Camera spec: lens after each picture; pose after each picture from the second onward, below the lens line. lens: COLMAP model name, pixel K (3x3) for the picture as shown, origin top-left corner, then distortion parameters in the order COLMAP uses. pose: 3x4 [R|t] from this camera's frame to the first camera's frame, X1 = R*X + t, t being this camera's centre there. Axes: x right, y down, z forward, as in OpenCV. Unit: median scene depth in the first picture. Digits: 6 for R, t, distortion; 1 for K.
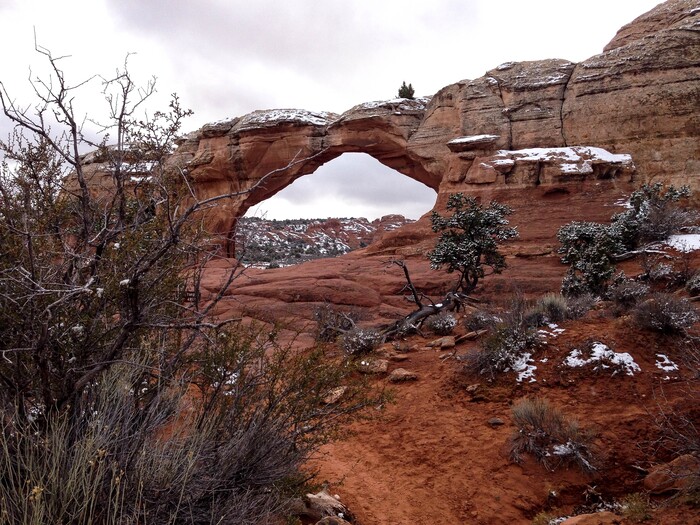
lens RADIAL K [[627.4, 0, 351.4], [0, 627.4, 247.6], [0, 0, 1]] dist [0.064435, -0.013709]
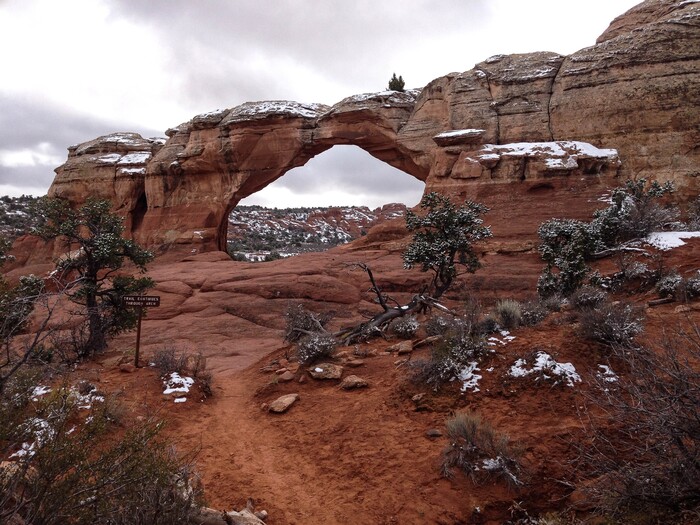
lens RADIAL K [[627.4, 0, 351.4], [0, 627.4, 247.6], [0, 0, 1]] dist [0.064435, -0.013709]
pose [[0.999995, 0.001476, -0.002750, 0.026368], [-0.001425, 0.999830, 0.018362, -0.010034], [0.002777, -0.018358, 0.999828, 0.000689]]
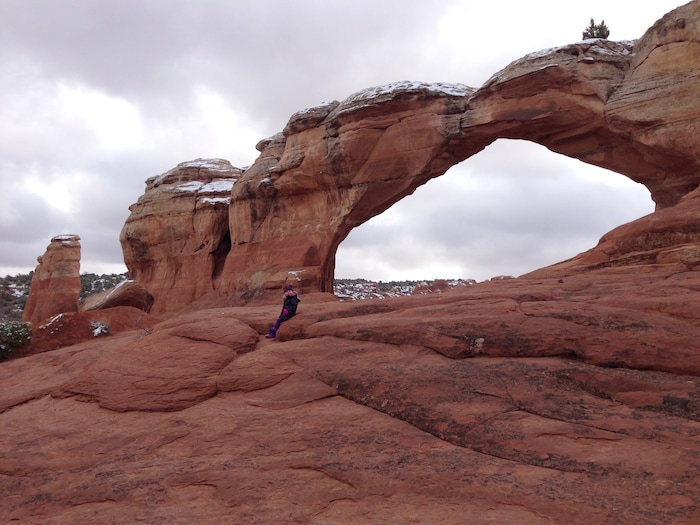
lens RADIAL K [[627.4, 0, 351.4], [0, 627.4, 247.6], [0, 0, 1]] dist [0.064435, -0.013709]
pose [[0.986094, -0.014627, -0.165541, -0.074282], [-0.002098, 0.994944, -0.100406, 0.046385], [0.166173, 0.099357, 0.981078, 0.484080]]
